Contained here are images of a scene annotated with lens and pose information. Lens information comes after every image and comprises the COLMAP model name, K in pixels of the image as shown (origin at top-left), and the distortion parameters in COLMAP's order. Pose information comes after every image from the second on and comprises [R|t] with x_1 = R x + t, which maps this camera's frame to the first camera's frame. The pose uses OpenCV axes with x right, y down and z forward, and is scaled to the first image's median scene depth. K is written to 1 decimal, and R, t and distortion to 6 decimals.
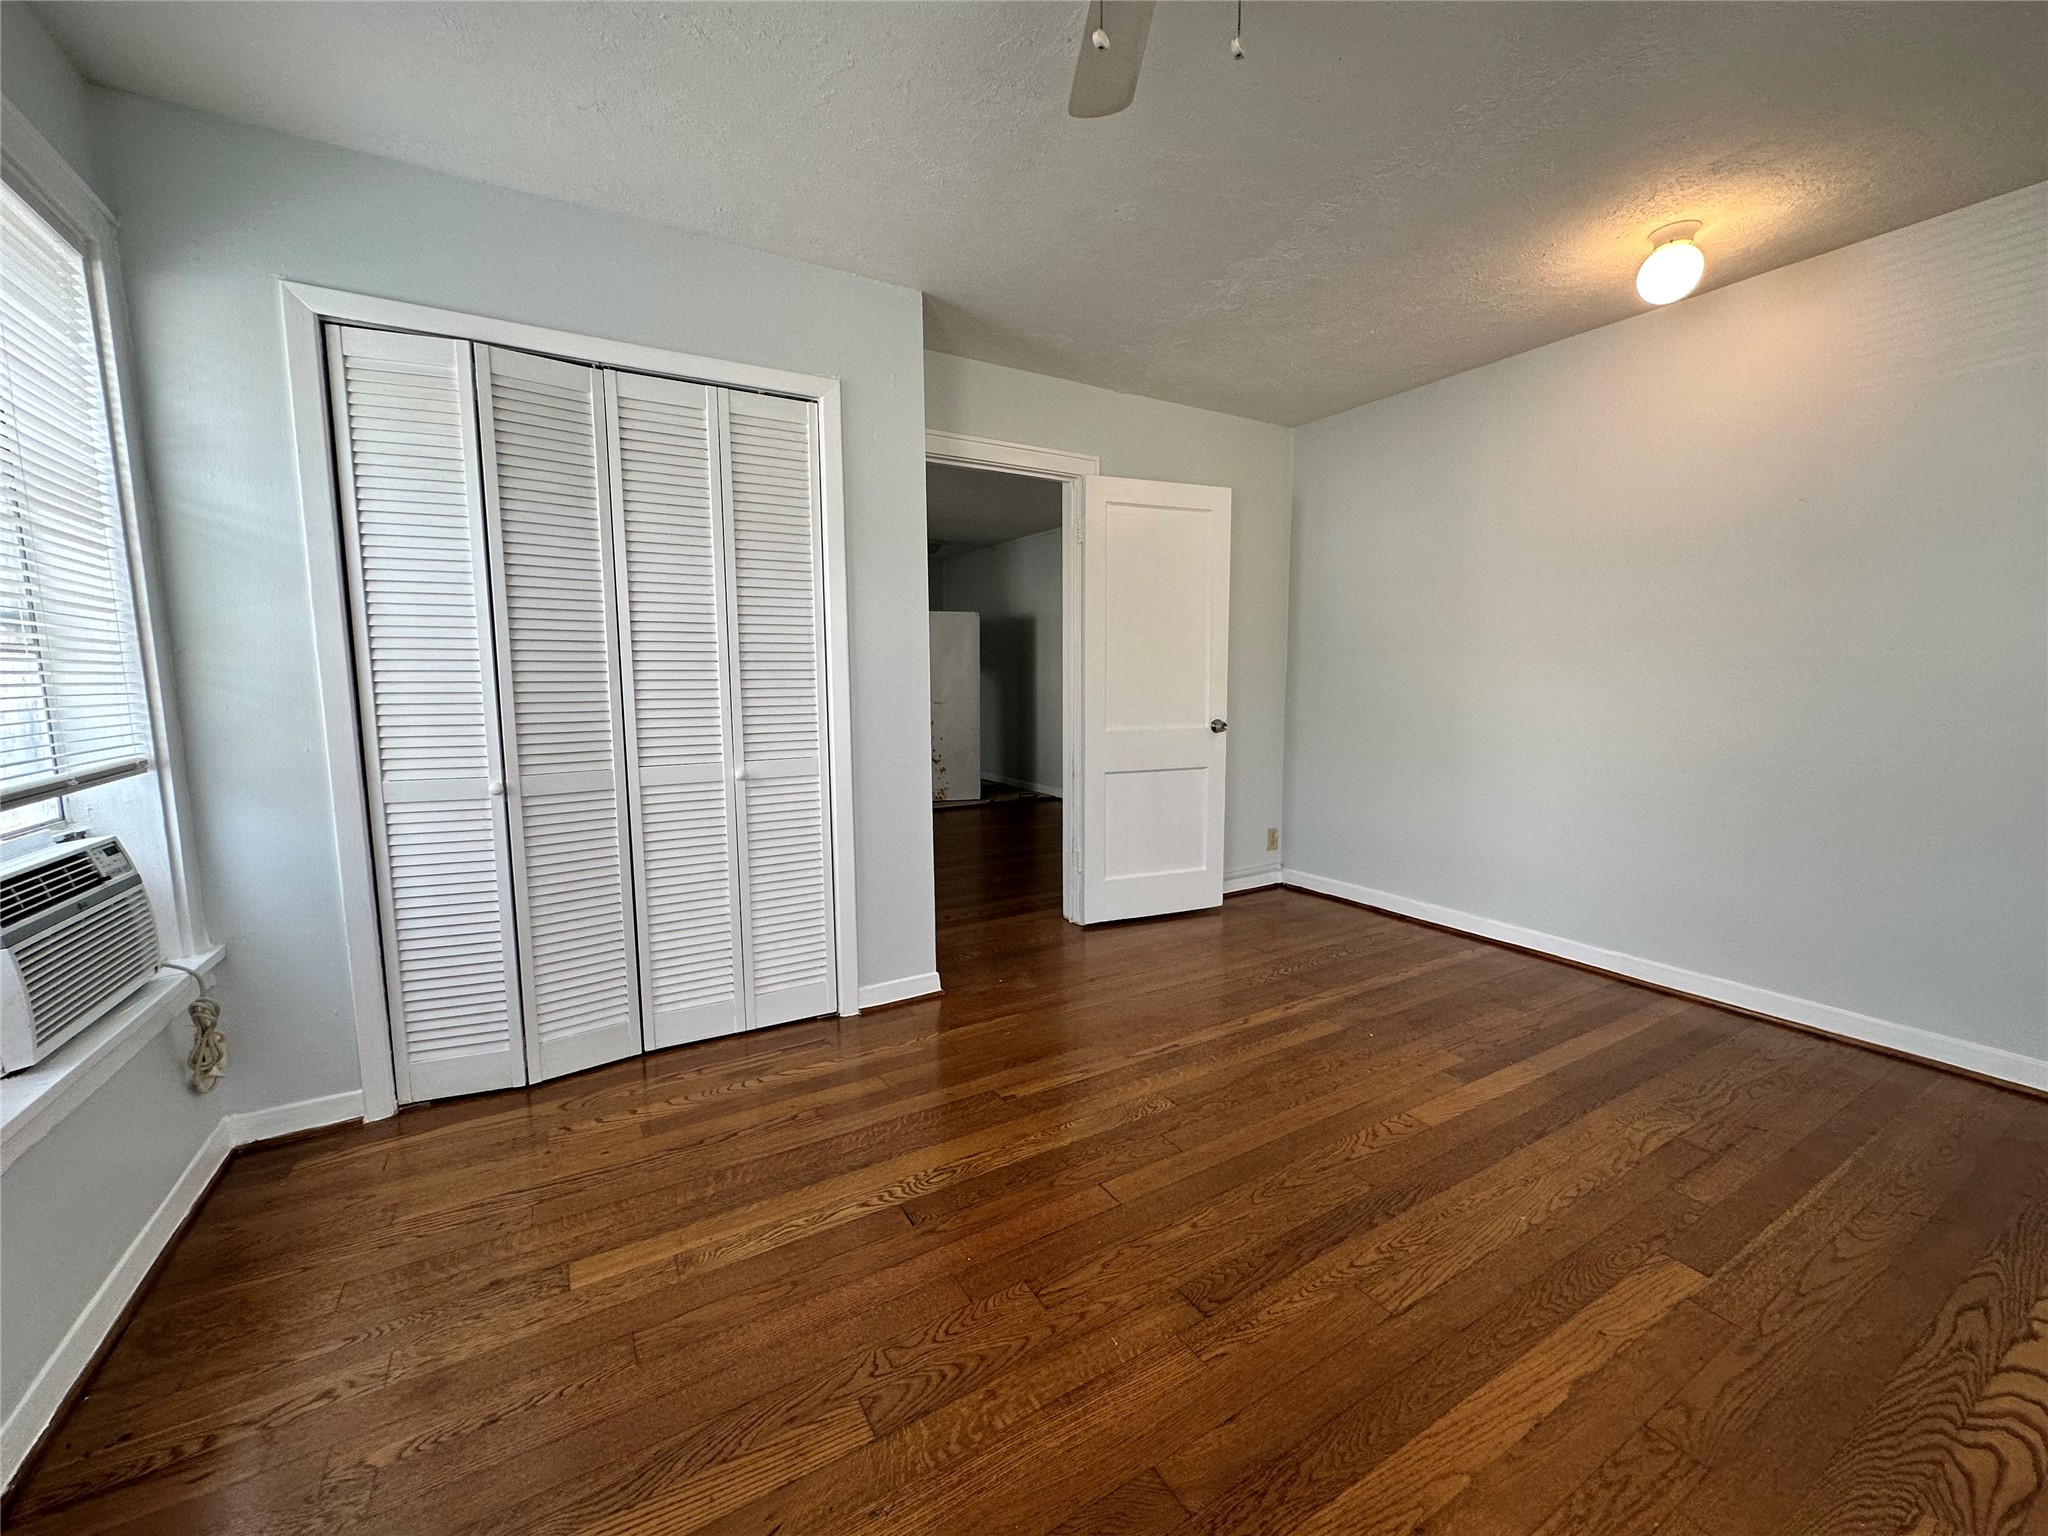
lens RADIAL K [[818.2, 0, 1024.8], [0, 818.2, 770.0], [0, 0, 1]] dist [-0.004877, 0.001214]
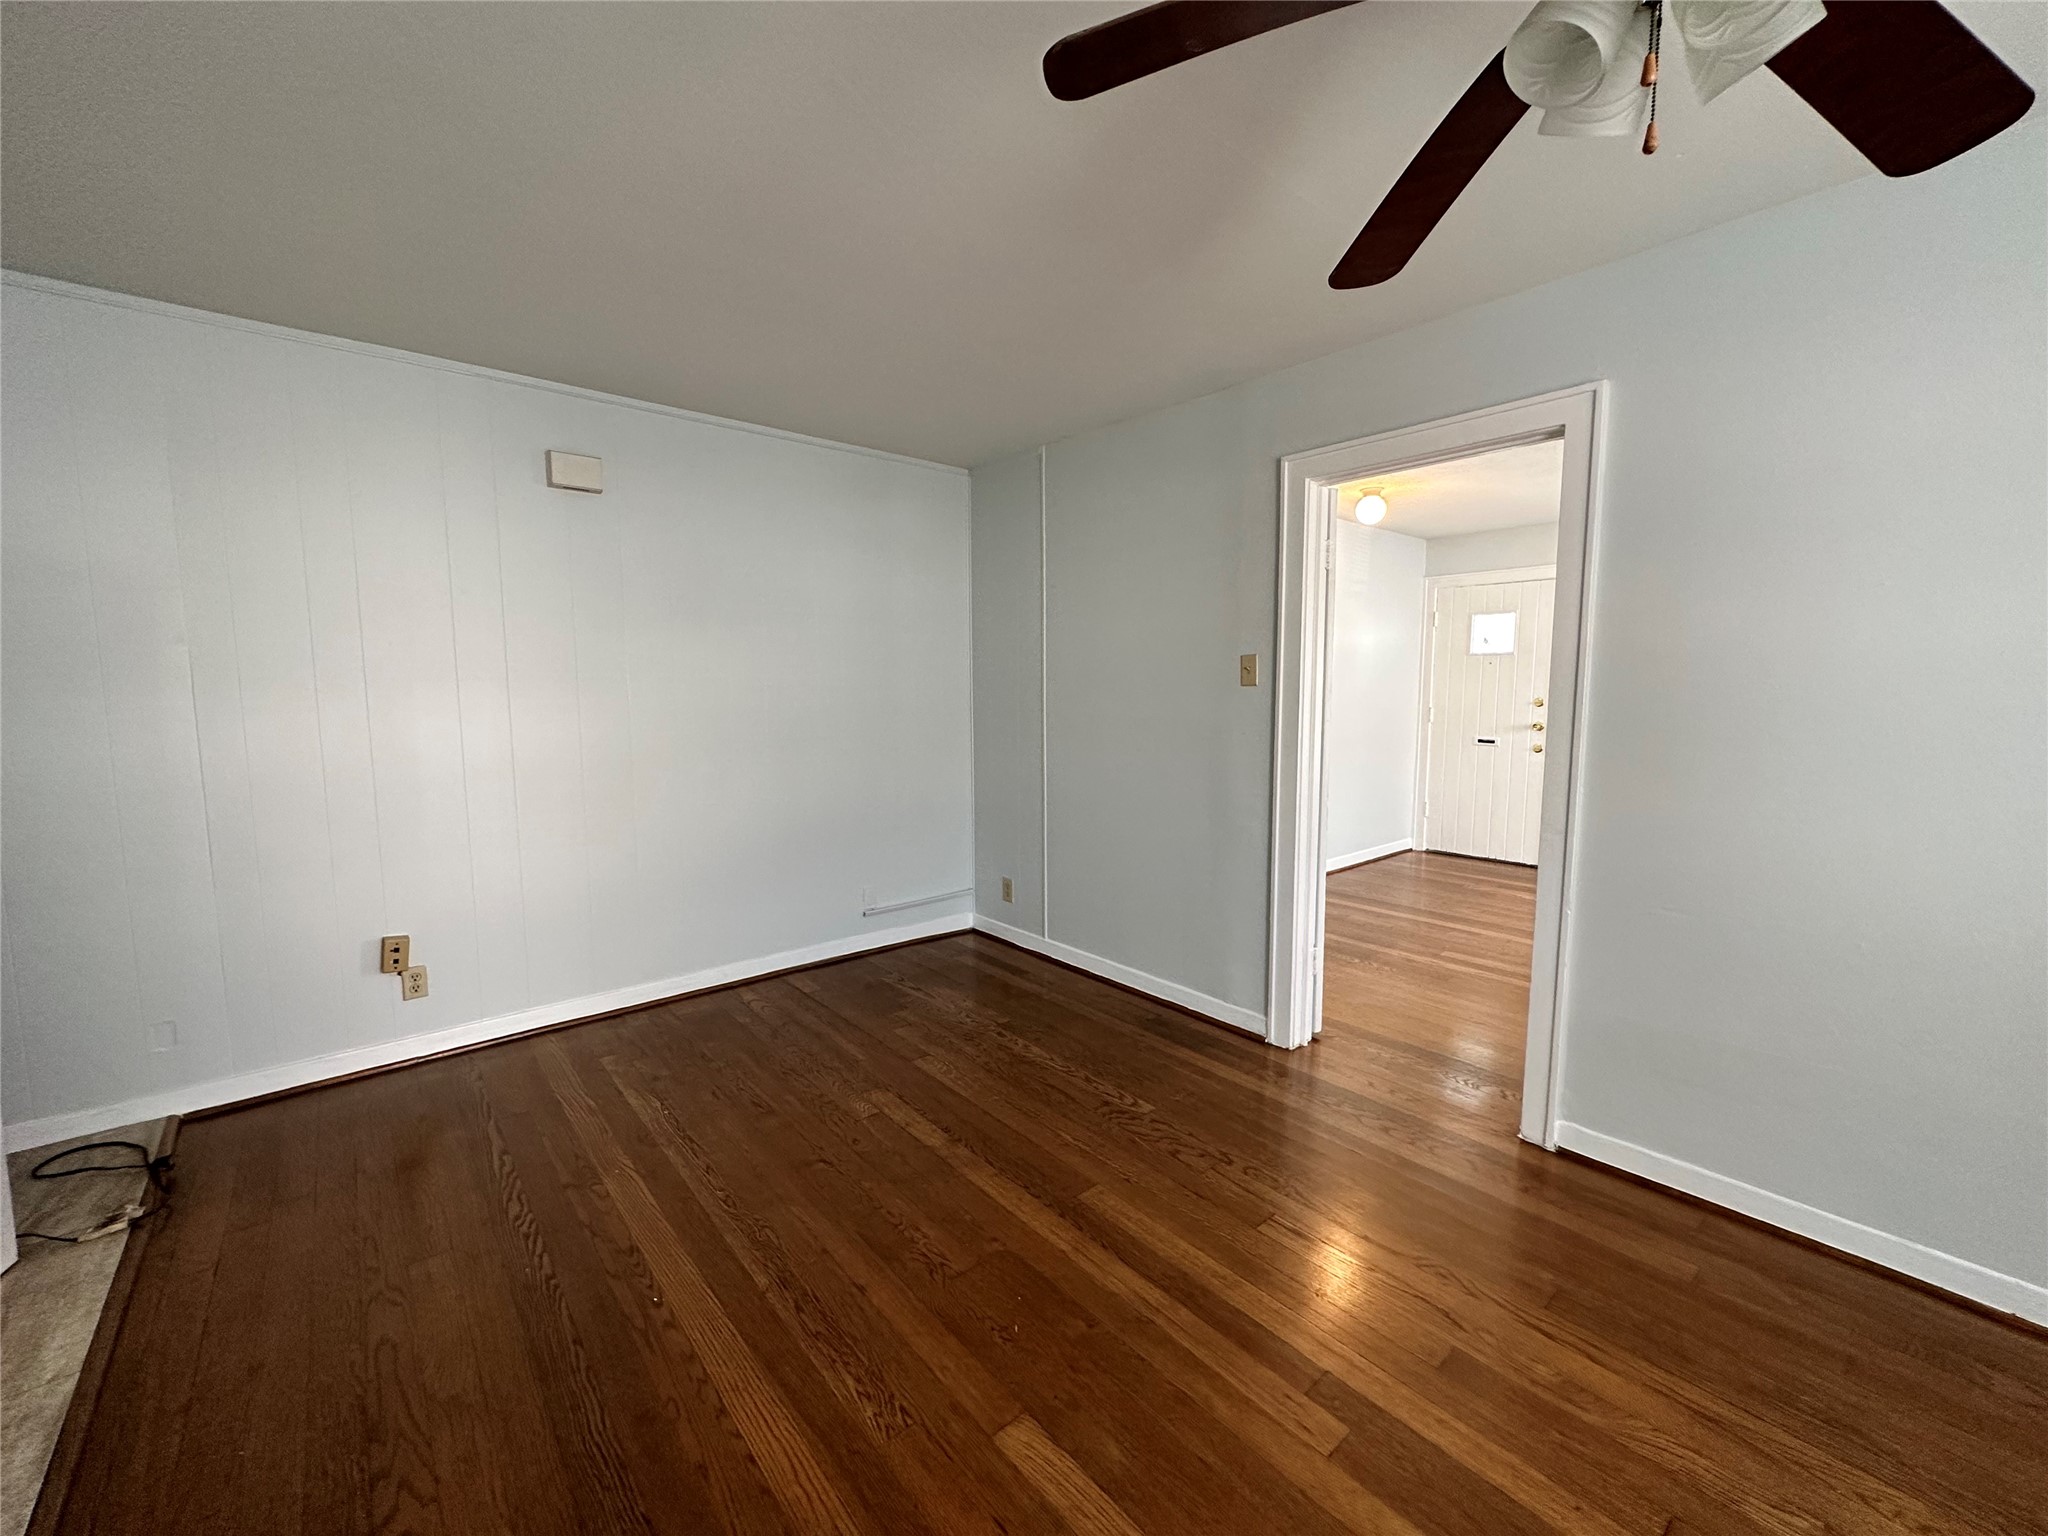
lens RADIAL K [[818.2, 0, 1024.8], [0, 818.2, 770.0], [0, 0, 1]] dist [-0.004877, 0.001214]
pose [[-0.171036, -0.099494, 0.980228, -1.069540], [0.122521, 0.985018, 0.121358, -0.341644], [-0.977617, 0.140855, -0.156283, 2.247948]]
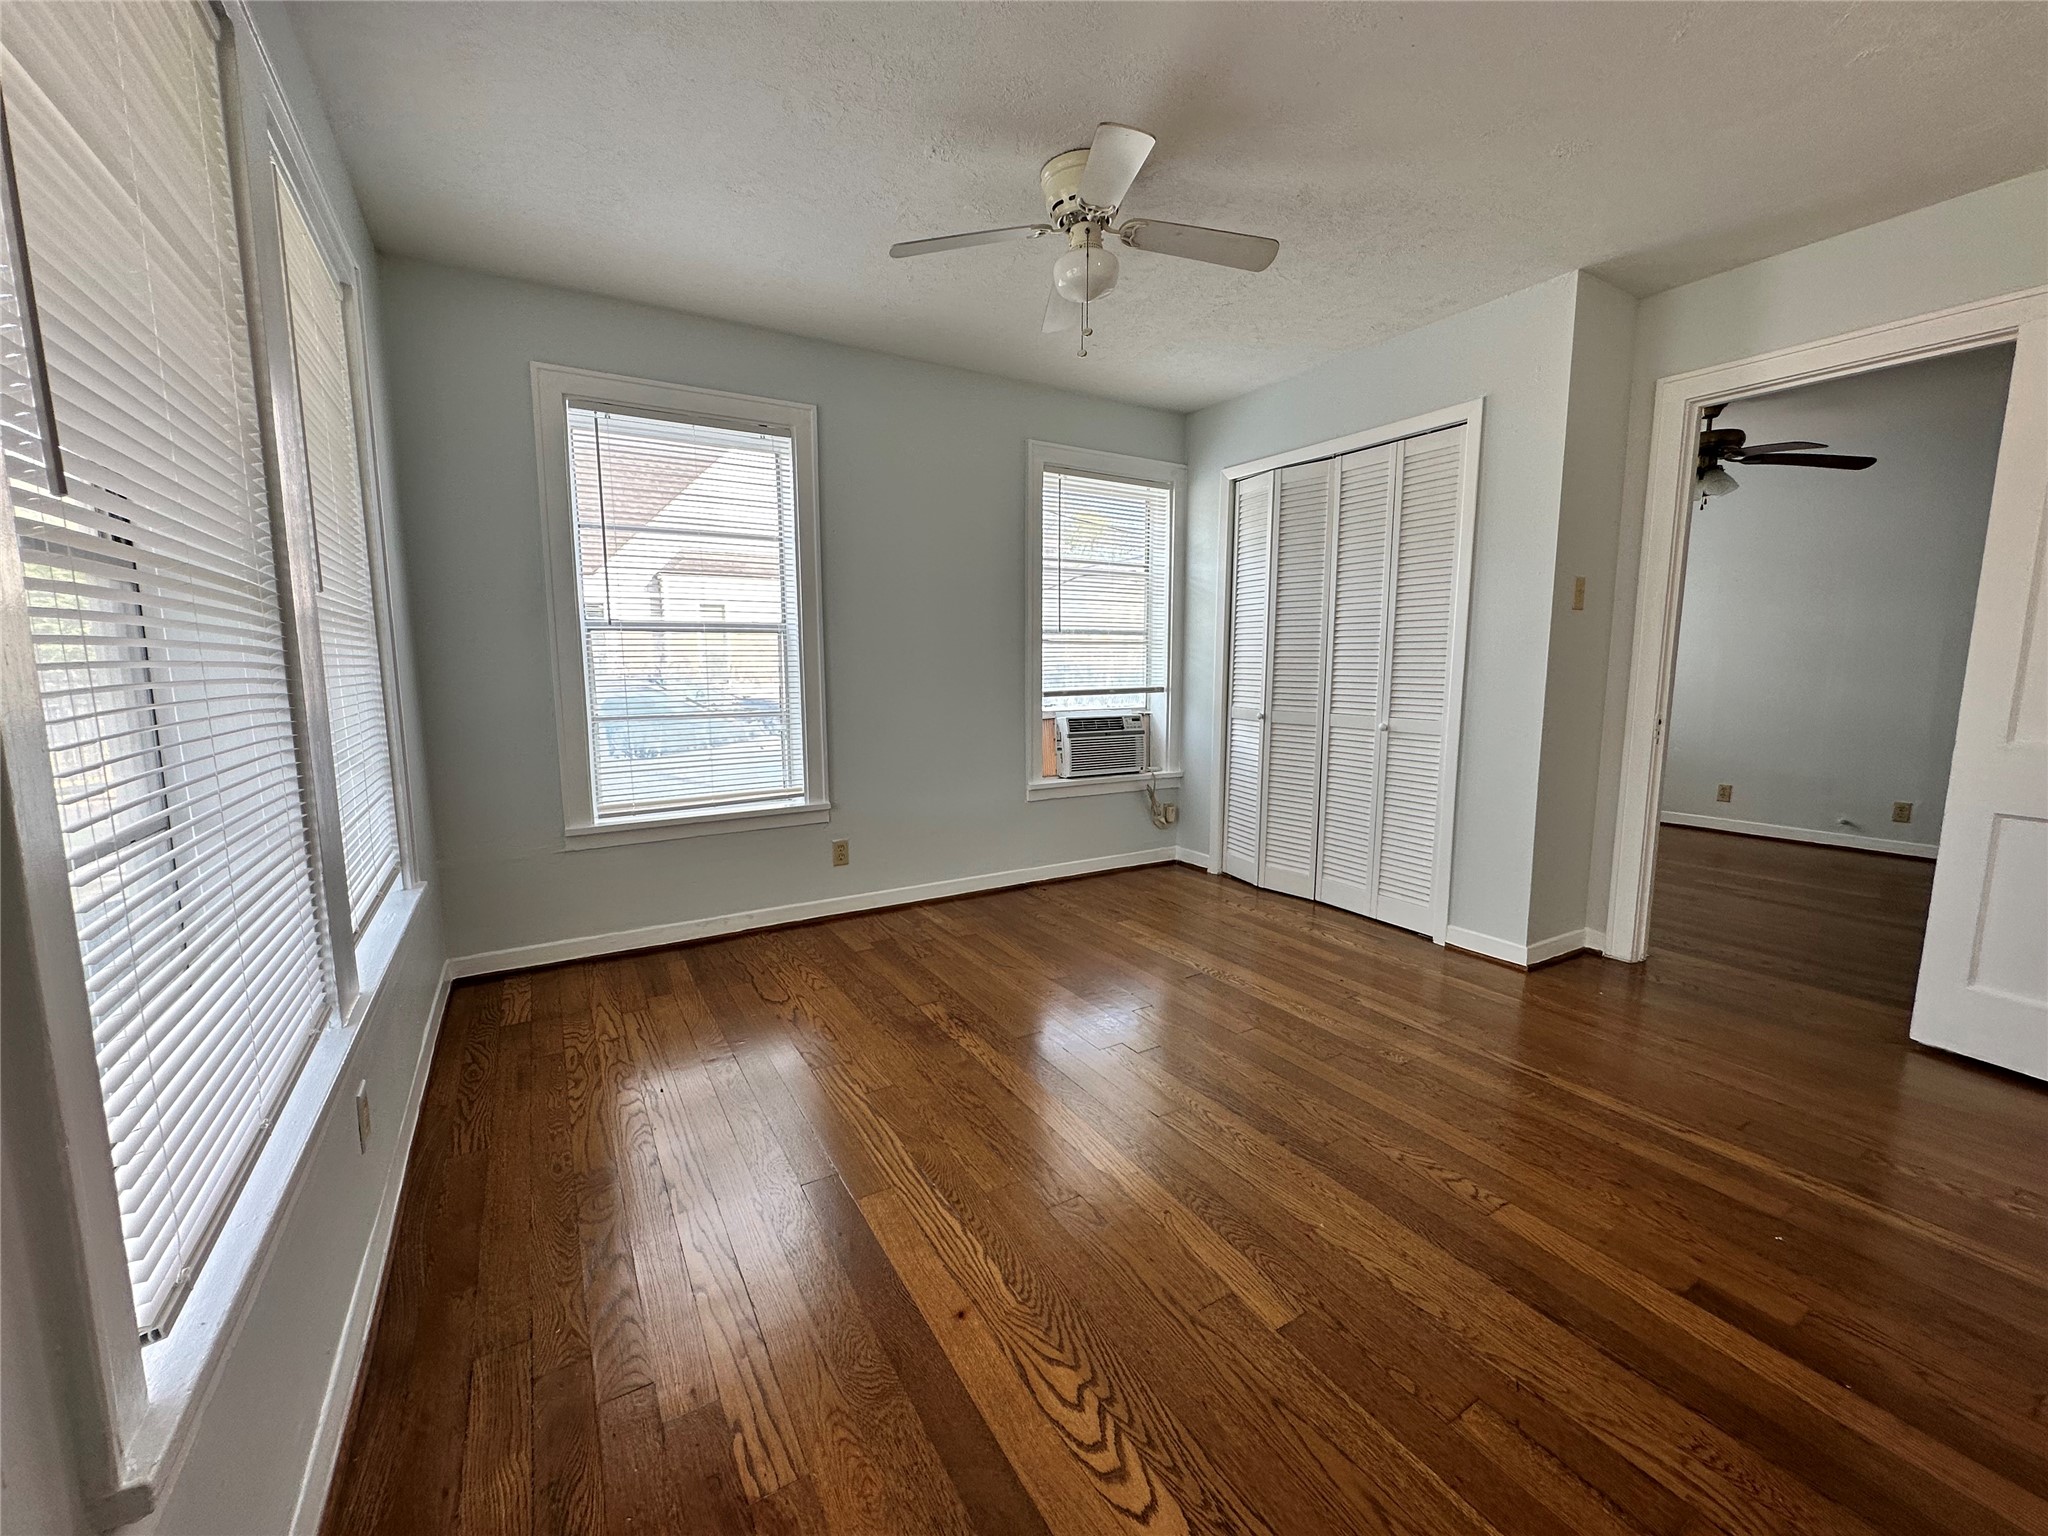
lens RADIAL K [[818.2, 0, 1024.8], [0, 818.2, 770.0], [0, 0, 1]] dist [-0.004877, 0.001214]
pose [[0.007109, 0.140037, -0.990121, 1.097284], [-0.114972, 0.983694, 0.138302, -0.046892], [0.993343, 0.112853, 0.023093, 0.428918]]
